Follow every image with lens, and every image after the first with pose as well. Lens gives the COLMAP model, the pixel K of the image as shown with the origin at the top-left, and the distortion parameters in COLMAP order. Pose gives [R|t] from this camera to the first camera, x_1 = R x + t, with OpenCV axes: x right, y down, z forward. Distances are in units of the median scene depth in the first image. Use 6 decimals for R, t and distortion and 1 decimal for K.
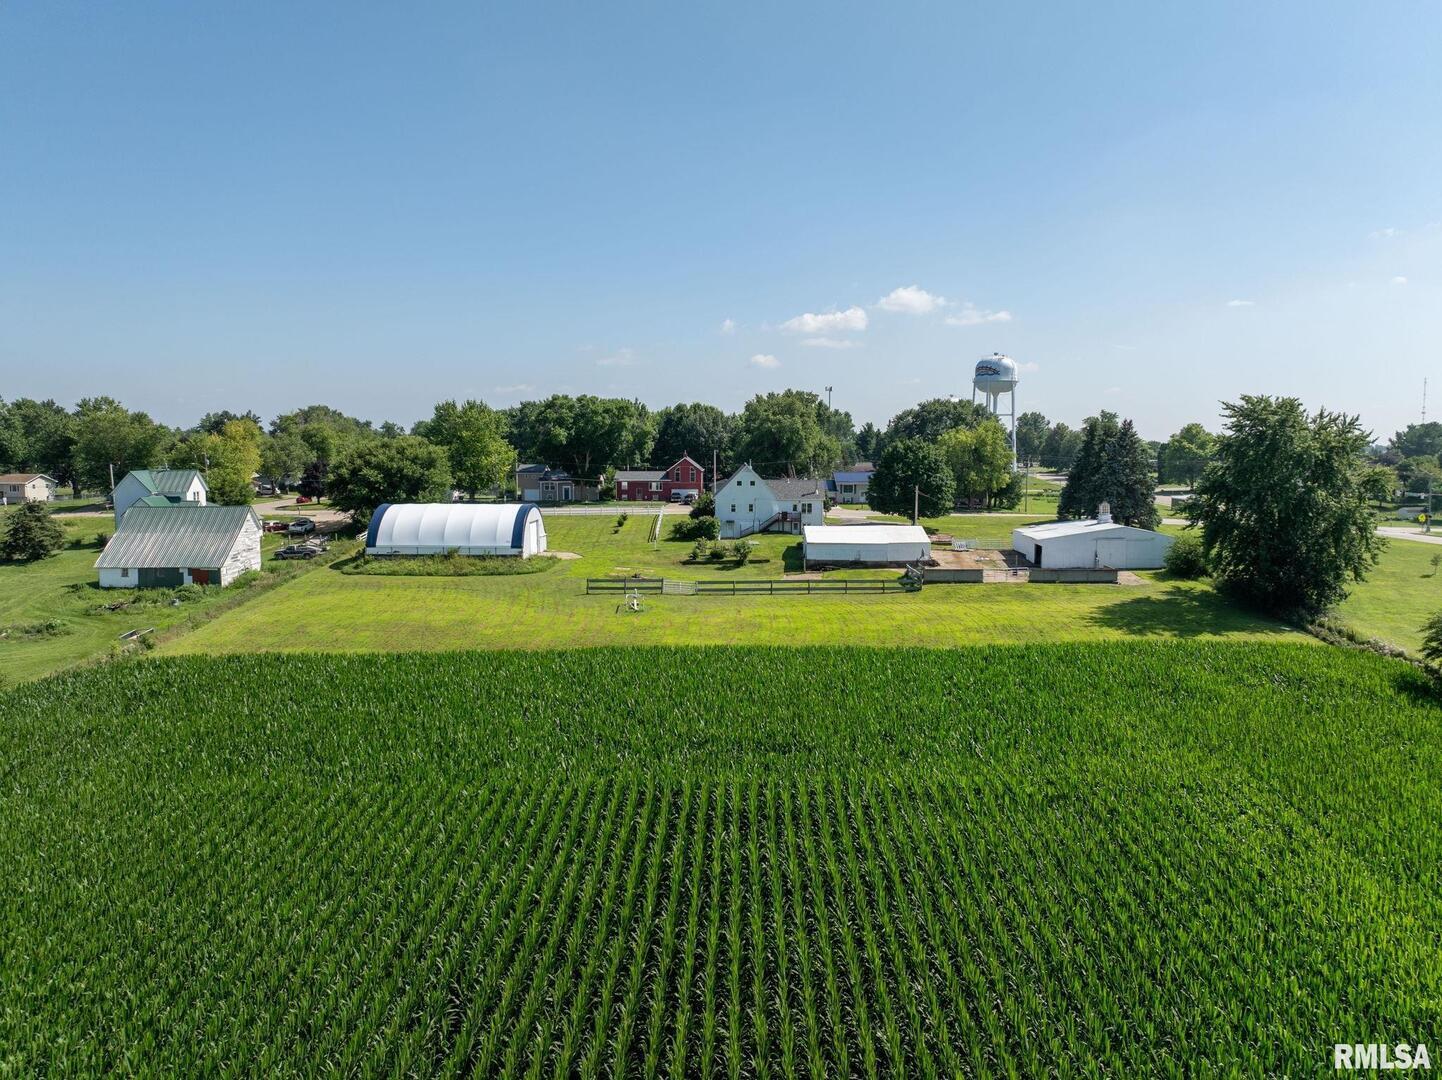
lens RADIAL K [[1009.0, 0, 728.8], [0, 1009.0, 535.2], [0, 0, 1]] dist [-0.032645, -0.006045]
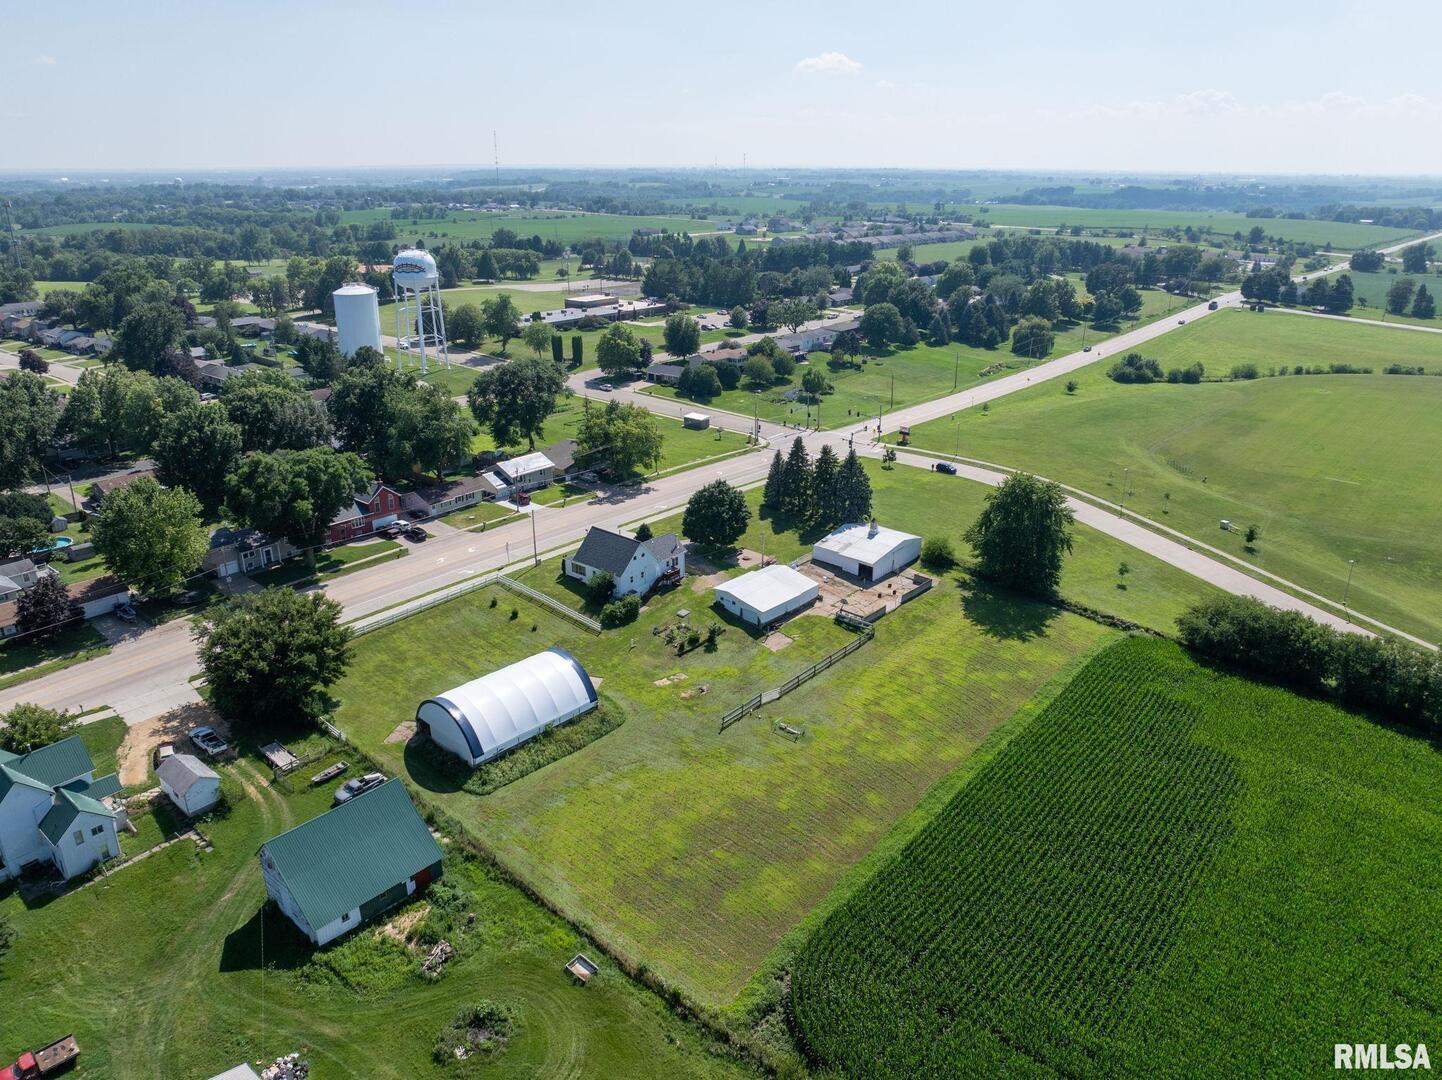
lens RADIAL K [[1009.0, 0, 728.8], [0, 1009.0, 535.2], [0, 0, 1]] dist [-0.032645, -0.006045]
pose [[0.642589, -0.265351, 0.718797, -0.824046], [0.067340, 0.954046, 0.291996, -0.450987], [-0.763246, -0.139229, 0.630928, 0.221394]]
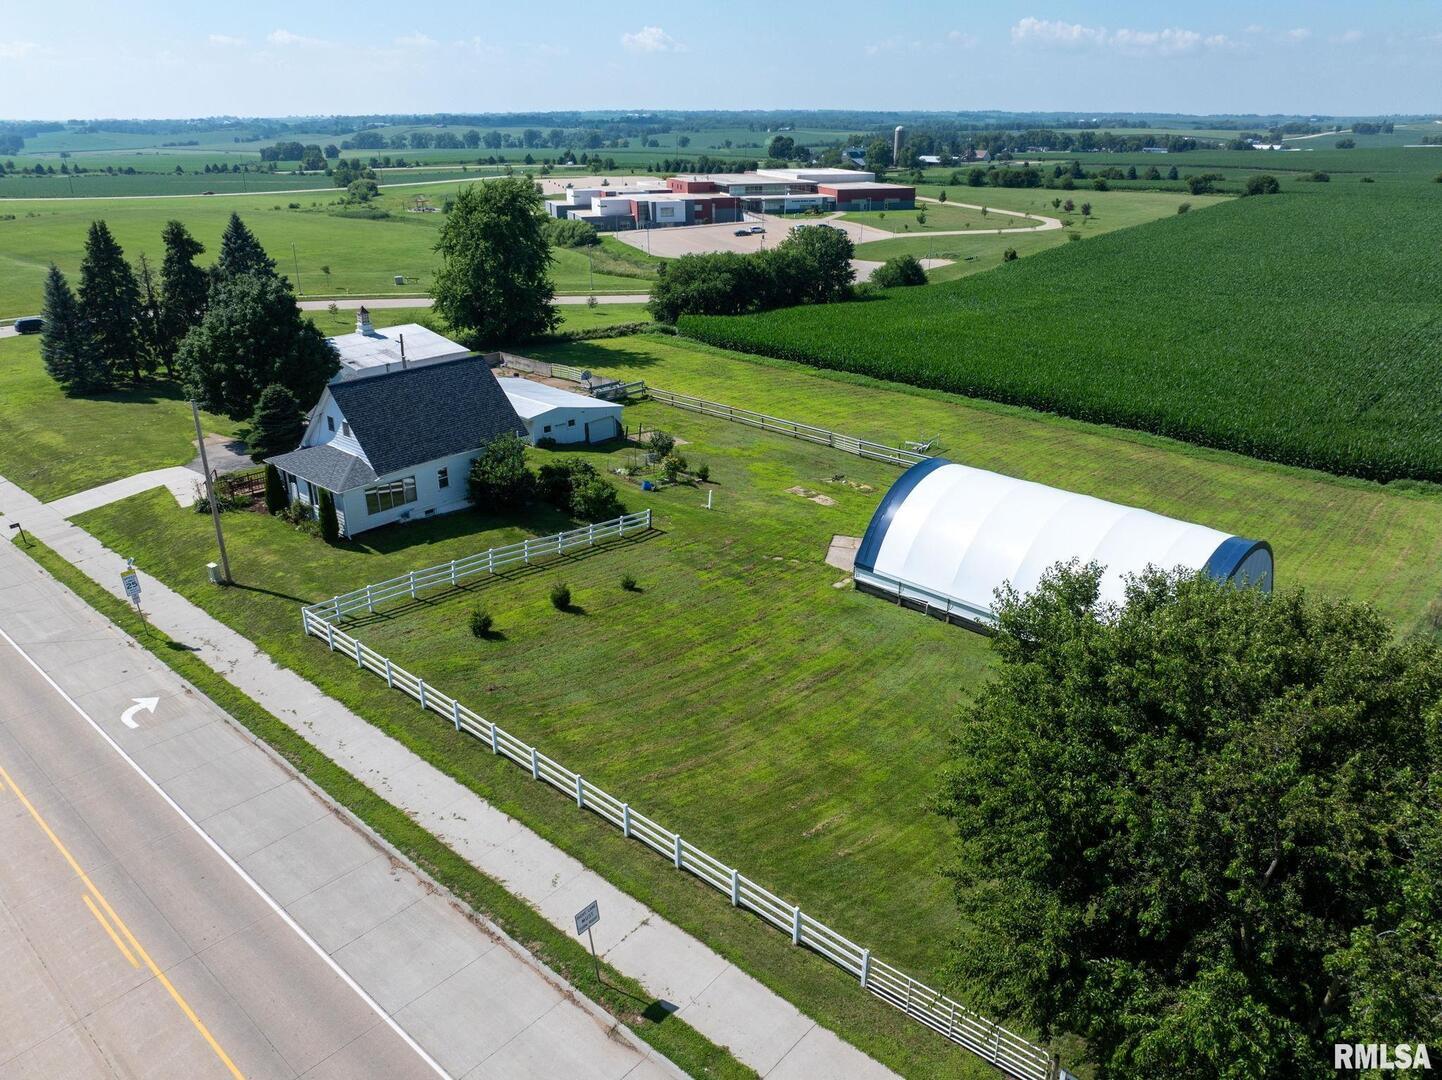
lens RADIAL K [[1009.0, 0, 728.8], [0, 1009.0, 535.2], [0, 0, 1]] dist [-0.032645, -0.006045]
pose [[-0.755487, -0.253522, 0.604125, -0.428219], [0.057562, 0.892846, 0.446668, -0.223960], [-0.652630, 0.372226, -0.659940, 1.416352]]
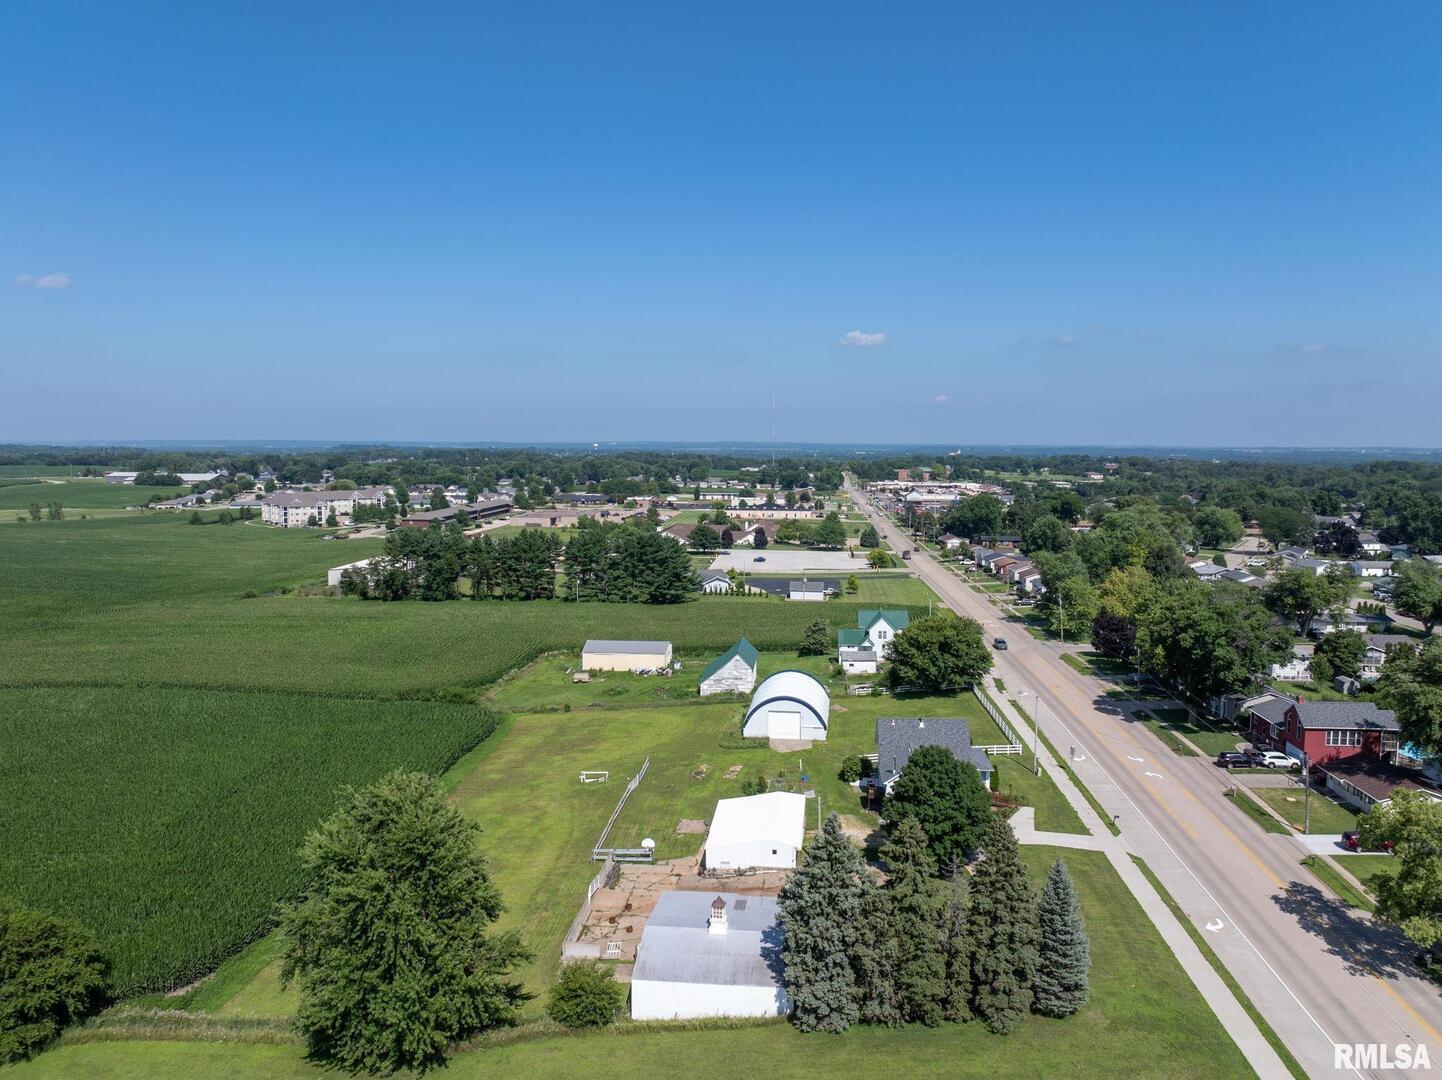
lens RADIAL K [[1009.0, 0, 728.8], [0, 1009.0, 535.2], [0, 0, 1]] dist [-0.032645, -0.006045]
pose [[-0.079330, 0.090352, -0.992745, 1.019732], [-0.094829, 0.990684, 0.097742, -0.343520], [0.992328, 0.101895, -0.070023, 1.014699]]
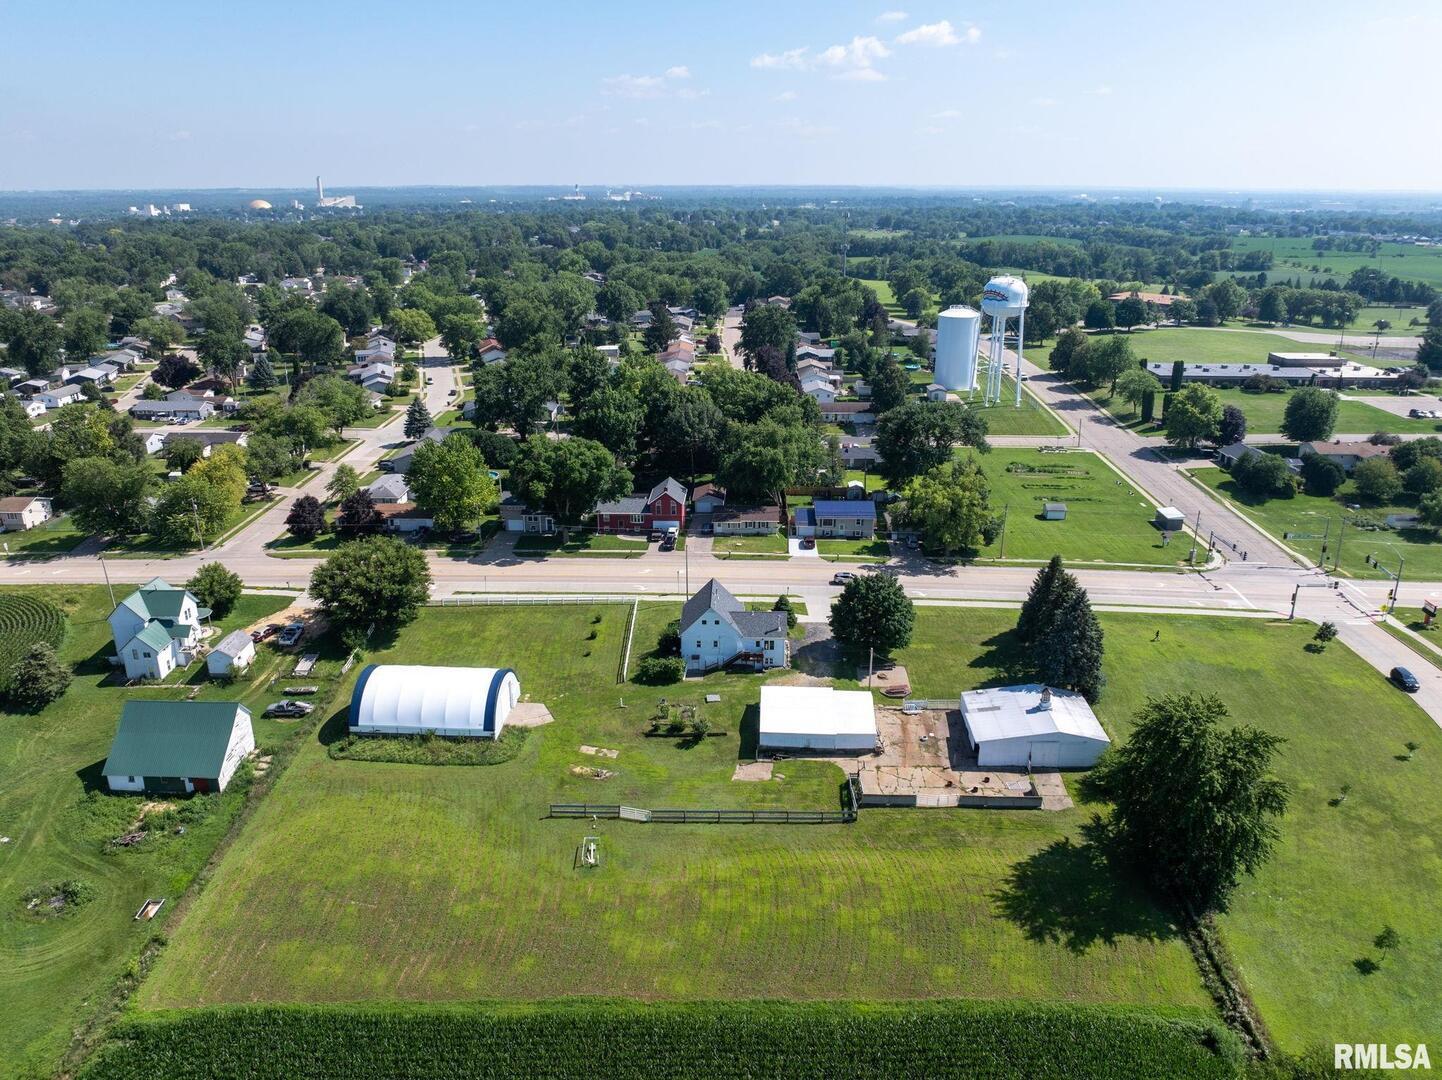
lens RADIAL K [[1028.0, 0, 727.3], [0, 1028.0, 536.8], [0, 0, 1]] dist [-0.039188, 0.000448]
pose [[0.999752, 0.006612, -0.021243, 0.062538], [-0.001313, 0.970687, 0.240344, -0.435384], [0.022210, -0.240257, 0.970455, -0.000962]]
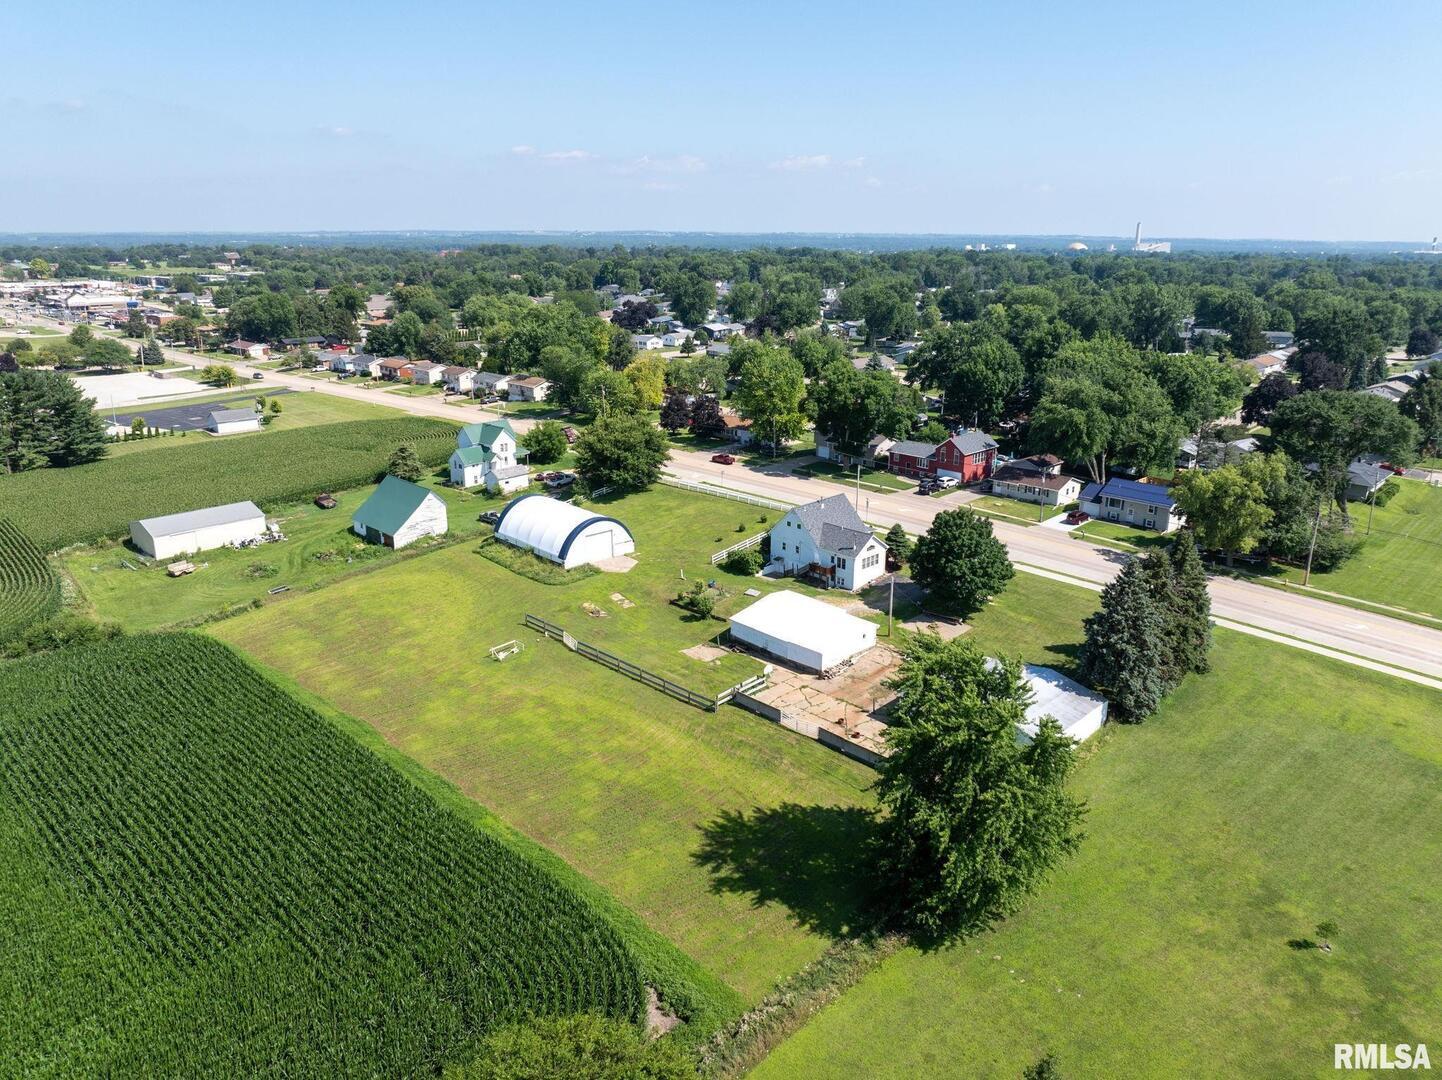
lens RADIAL K [[1009.0, 0, 728.8], [0, 1009.0, 535.2], [0, 0, 1]] dist [-0.032645, -0.006045]
pose [[0.712573, 0.207407, -0.670241, 0.714679], [-0.069991, 0.971555, 0.226237, -0.292853], [0.698098, -0.114299, 0.706820, 0.280516]]
